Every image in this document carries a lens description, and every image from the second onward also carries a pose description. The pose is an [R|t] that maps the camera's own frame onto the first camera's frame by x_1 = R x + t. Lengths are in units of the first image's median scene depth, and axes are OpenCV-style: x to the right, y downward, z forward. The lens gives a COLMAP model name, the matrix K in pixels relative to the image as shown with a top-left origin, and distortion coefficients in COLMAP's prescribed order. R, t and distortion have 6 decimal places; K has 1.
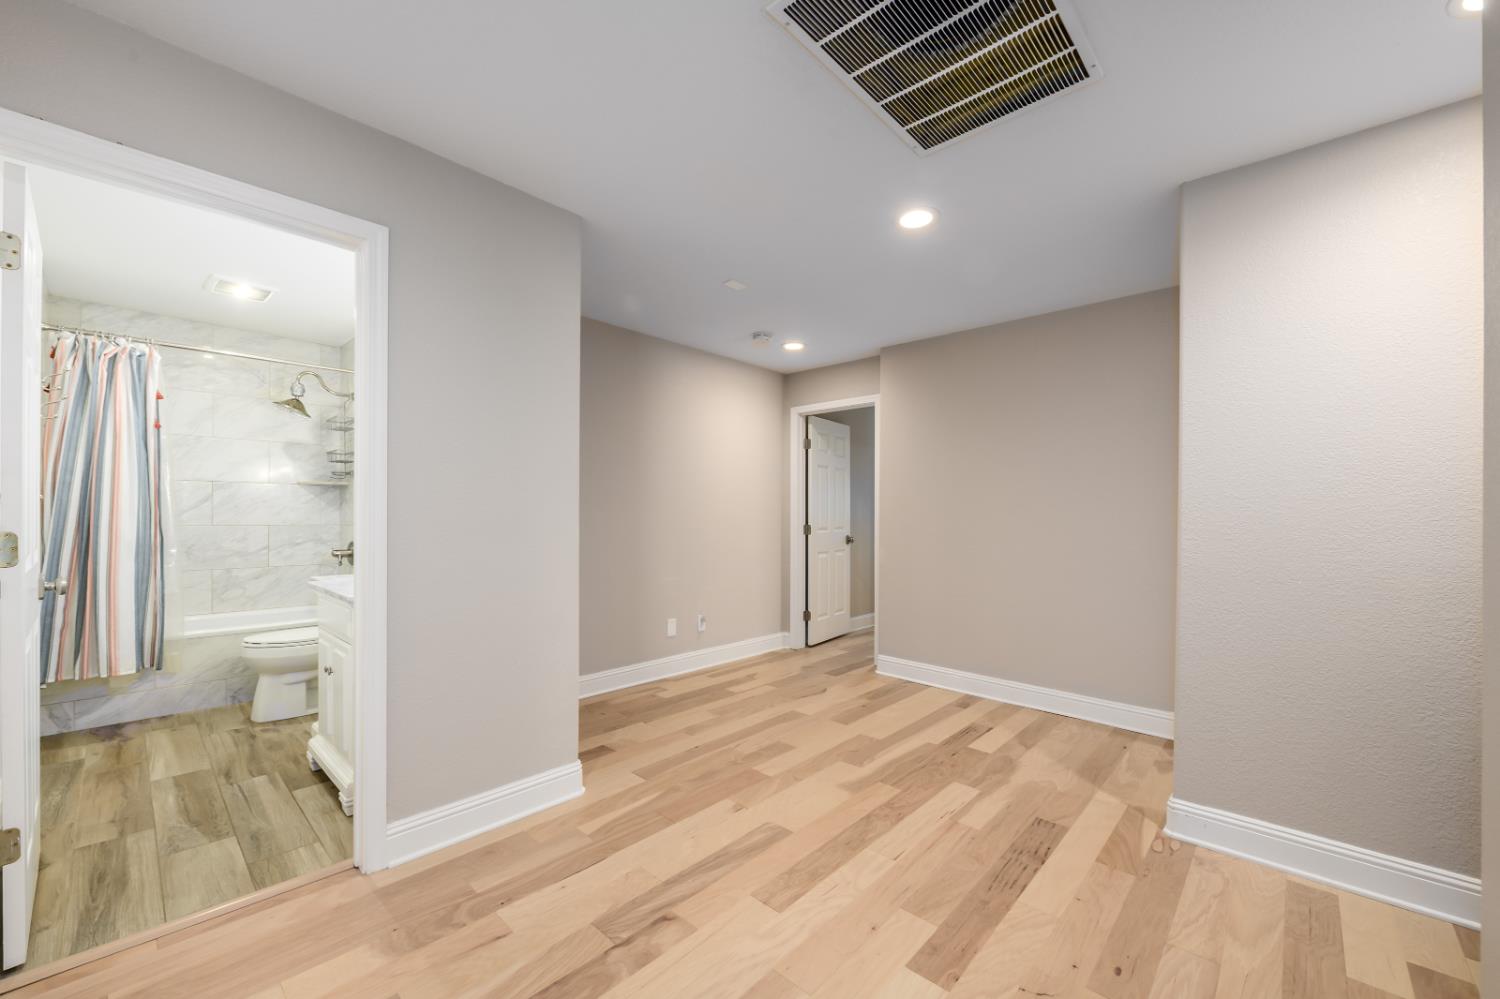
lens RADIAL K [[592.9, 0, 750.0], [0, 592.9, 499.5], [0, 0, 1]] dist [-0.000568, -0.004350]
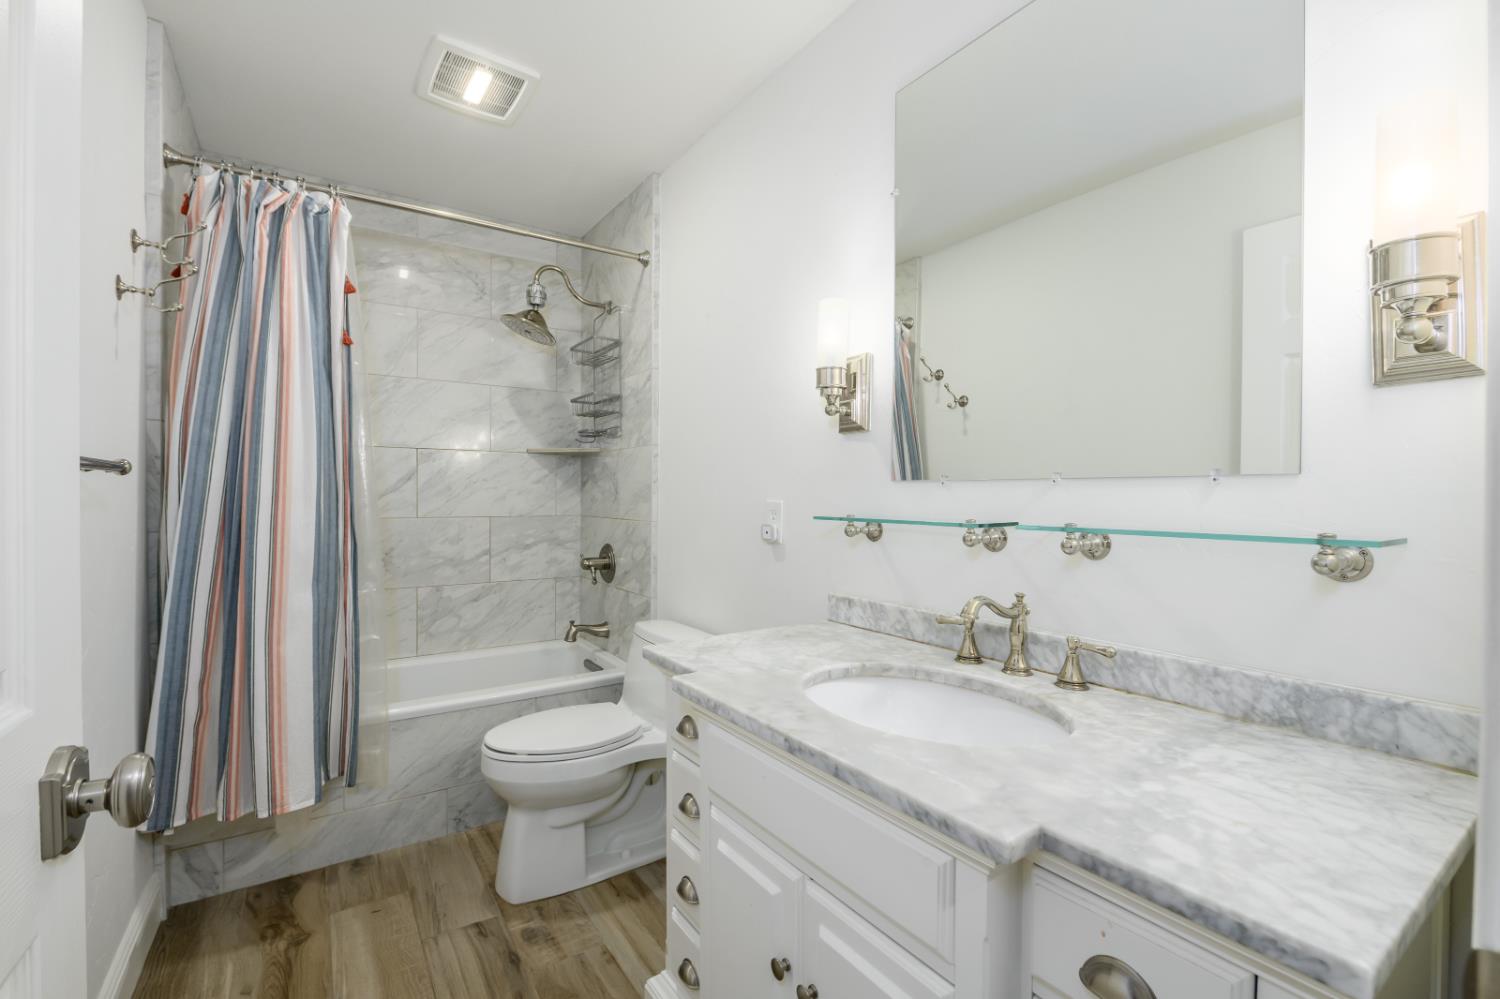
lens RADIAL K [[681.8, 0, 748.4], [0, 681.8, 476.5], [0, 0, 1]] dist [0.001675, -0.009815]
pose [[0.969520, -0.007958, -0.244881, -0.485920], [0.006914, 0.999963, -0.005122, 0.007266], [0.244913, 0.003273, 0.969540, 0.475062]]
